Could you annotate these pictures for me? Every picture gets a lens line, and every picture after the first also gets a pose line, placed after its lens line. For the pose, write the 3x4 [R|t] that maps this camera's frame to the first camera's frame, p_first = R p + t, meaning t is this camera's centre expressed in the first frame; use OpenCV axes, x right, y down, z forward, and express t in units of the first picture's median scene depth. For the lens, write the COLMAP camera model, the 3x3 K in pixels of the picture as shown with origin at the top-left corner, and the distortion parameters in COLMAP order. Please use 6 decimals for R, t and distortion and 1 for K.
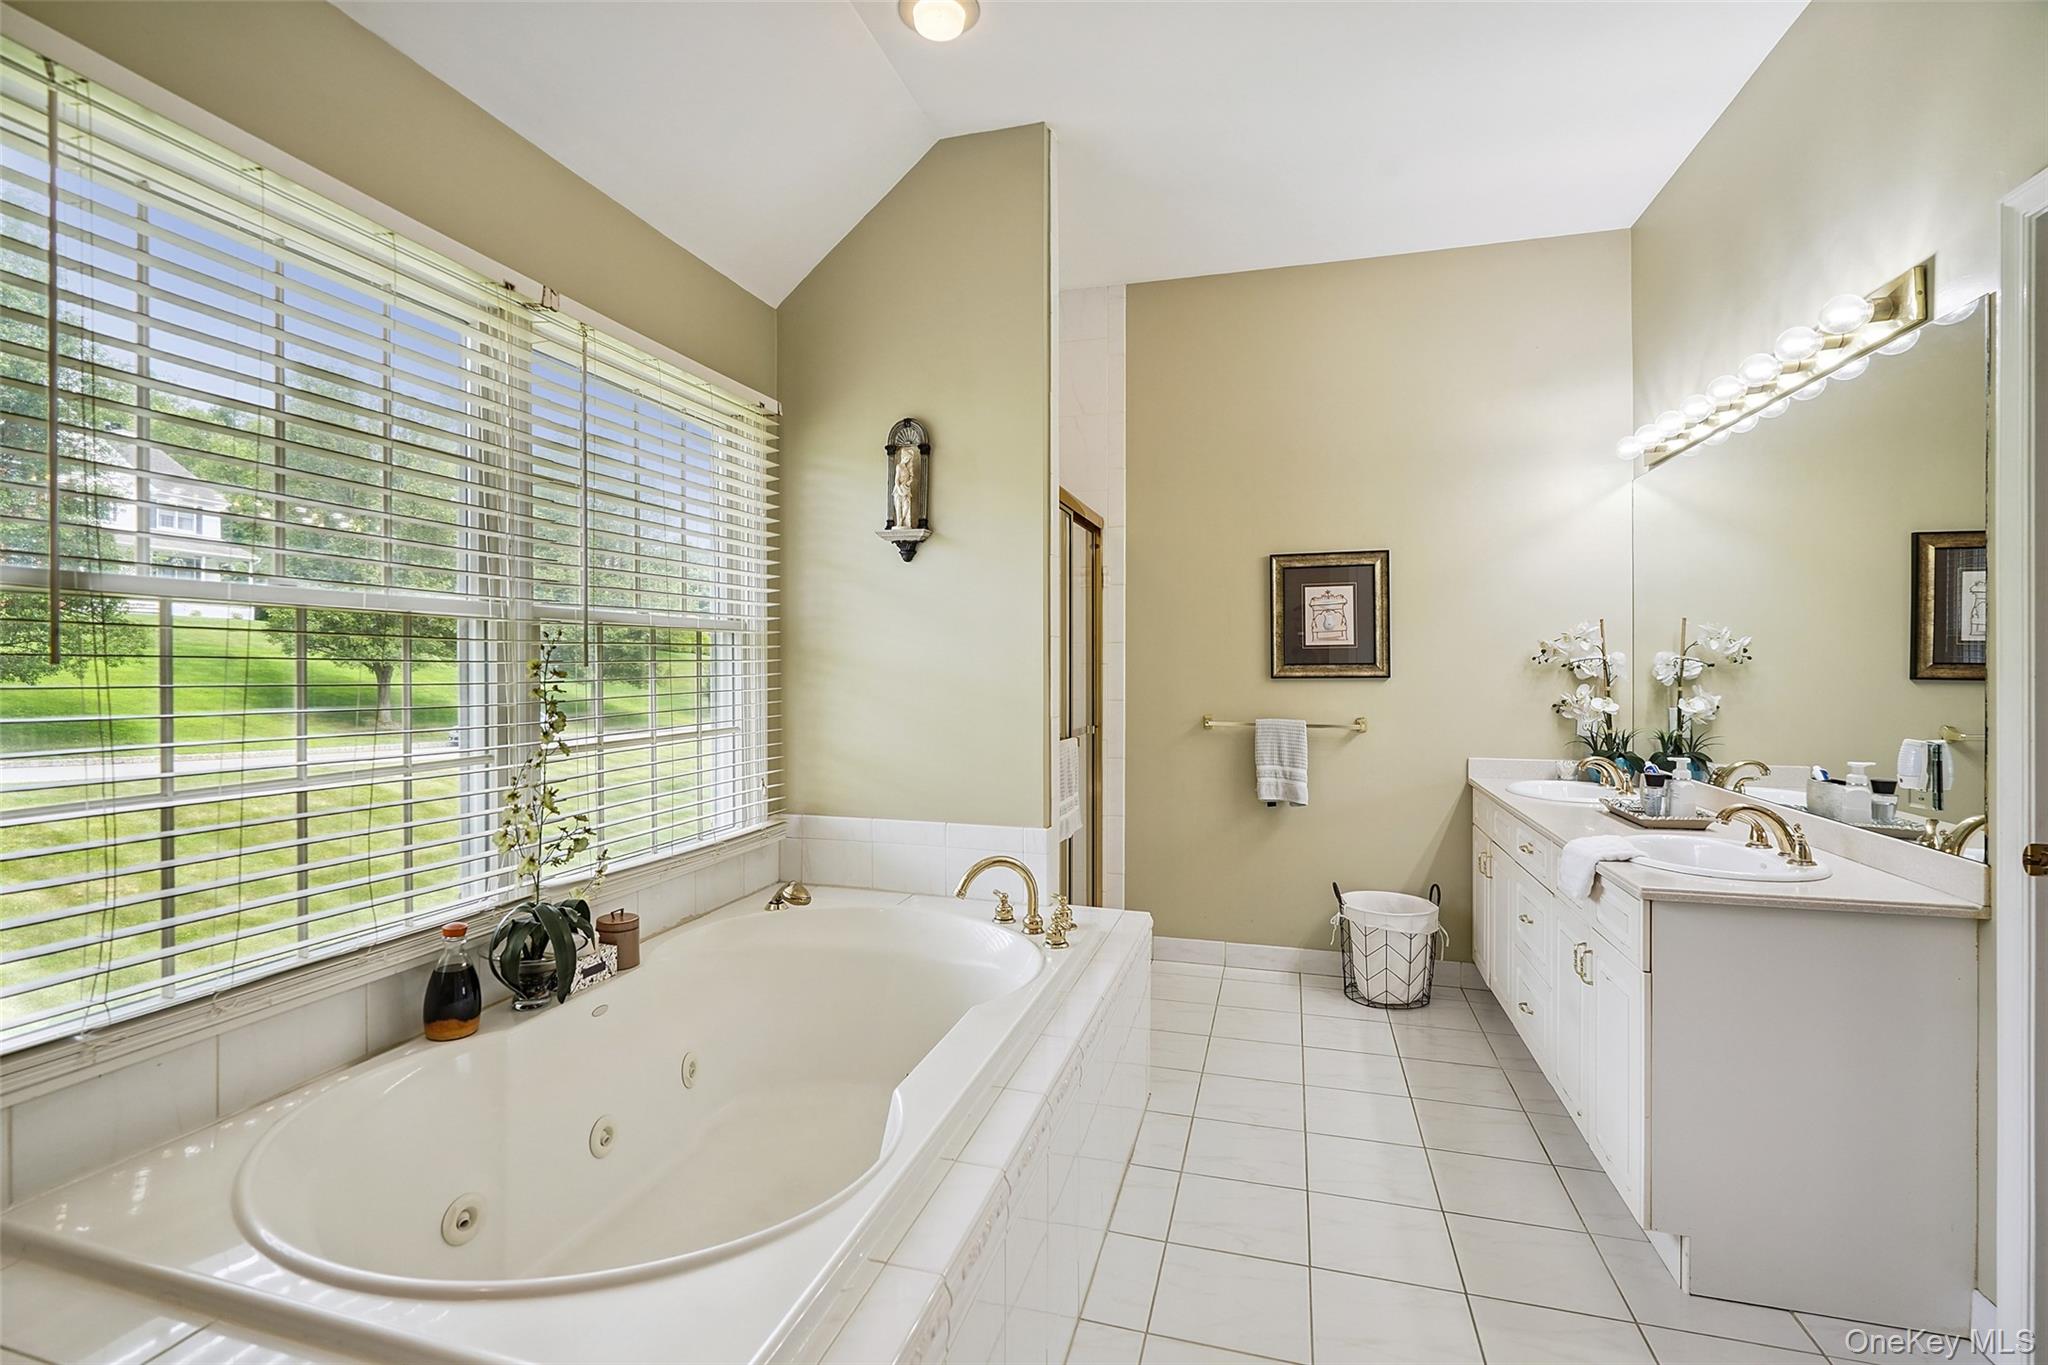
lens RADIAL K [[954.7, 0, 1021.0], [0, 954.7, 674.7], [0, 0, 1]] dist [-0.007434, 0.002113]
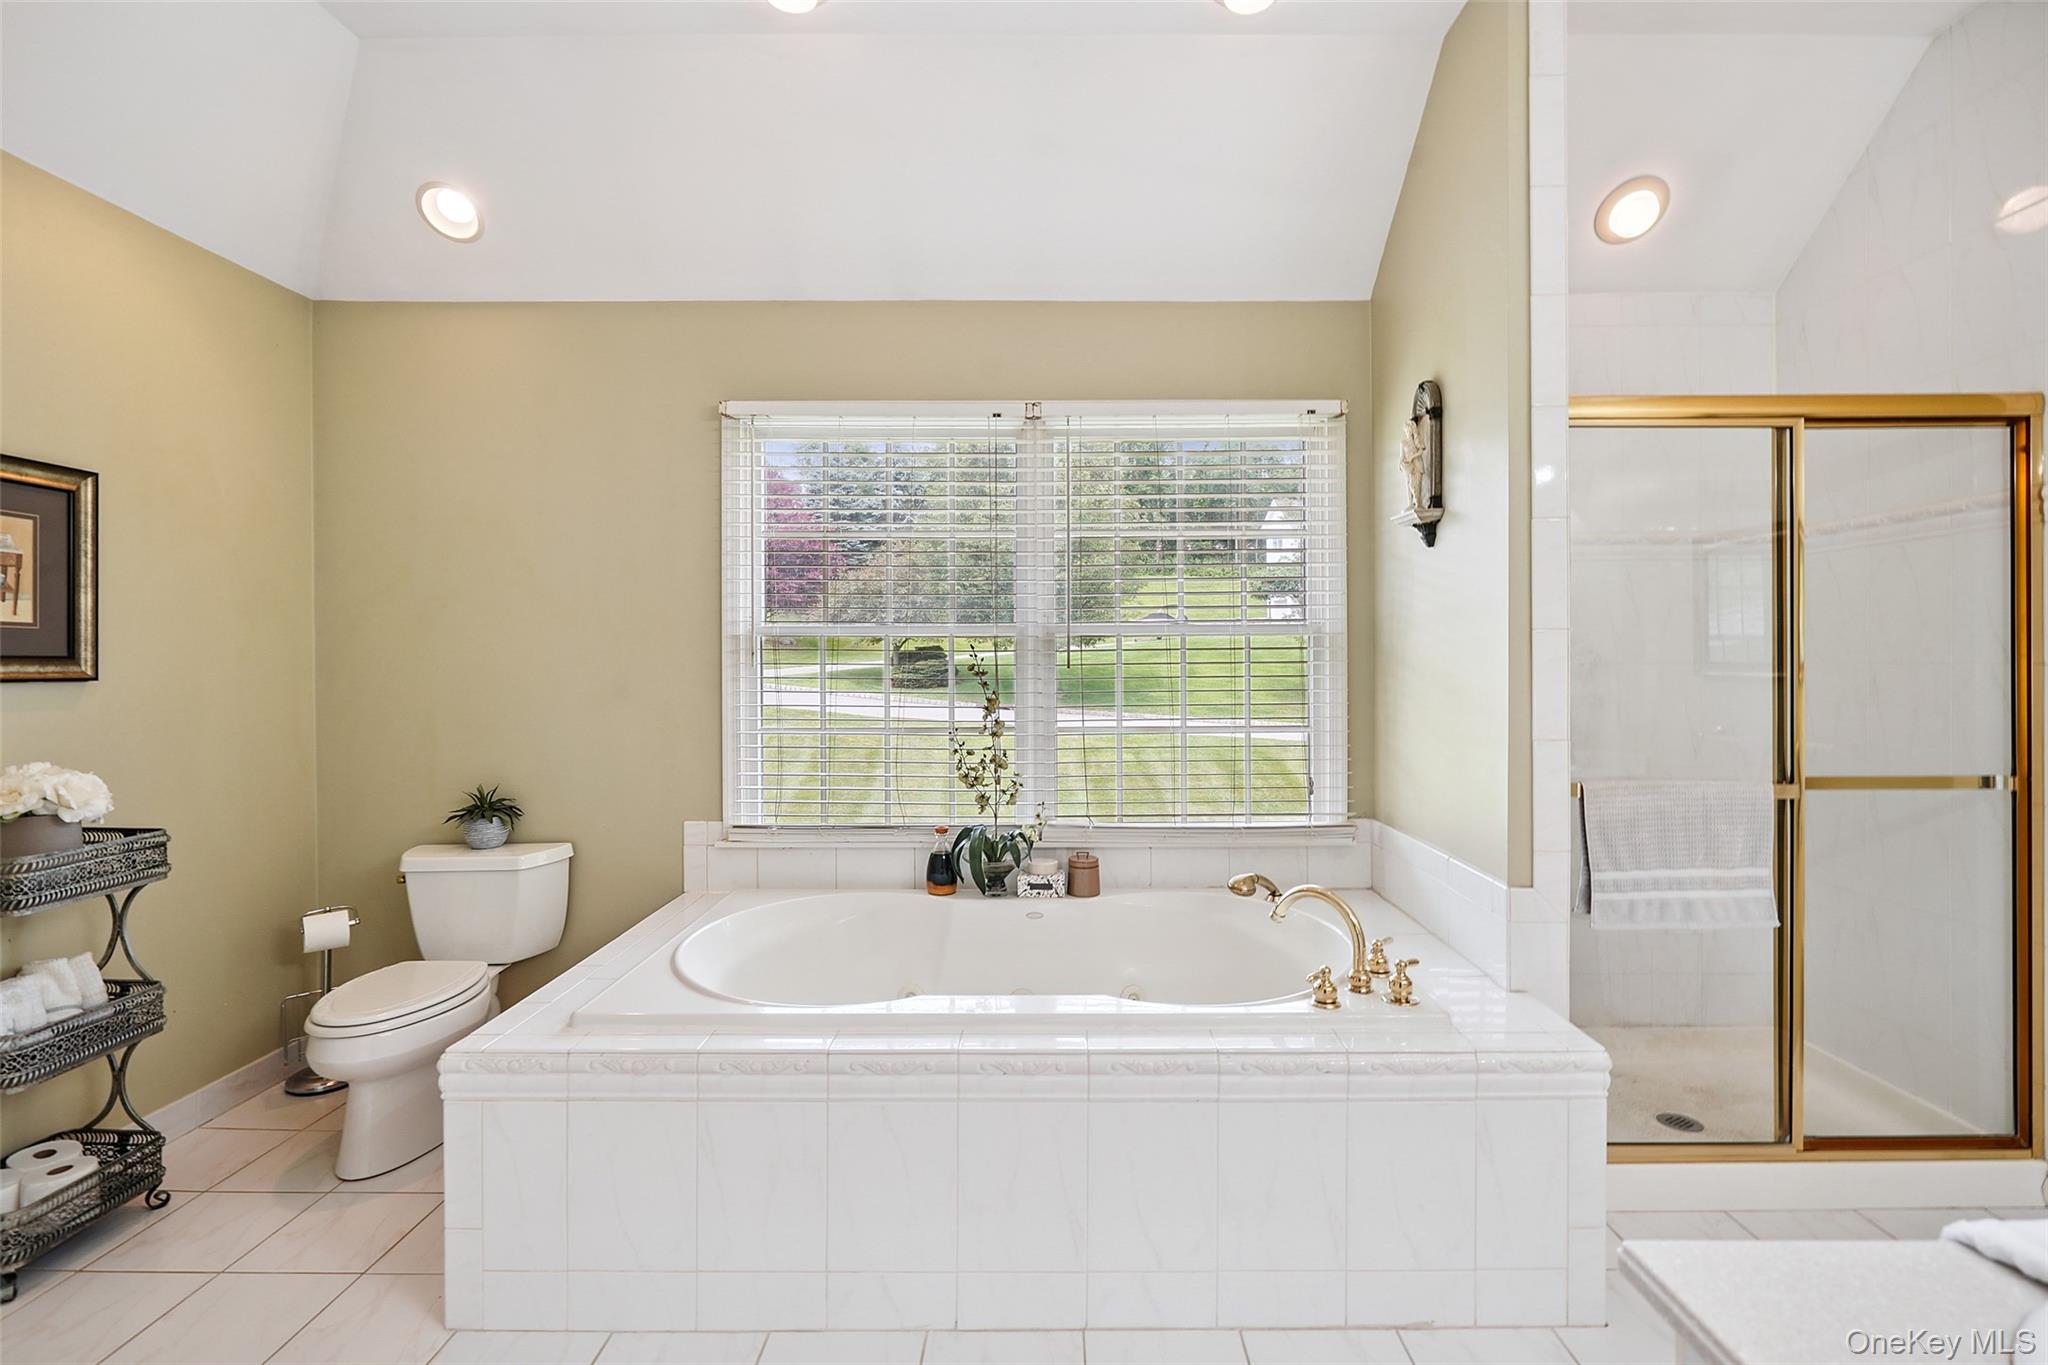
lens RADIAL K [[954.7, 0, 1027.3], [0, 954.7, 668.8], [0, 0, 1]] dist [-0.007434, 0.002113]
pose [[0.268746, 0.008641, -0.963172, 0.618970], [-0.006673, 0.999952, 0.007109, -0.012475], [0.963188, 0.004517, 0.268791, 0.423188]]
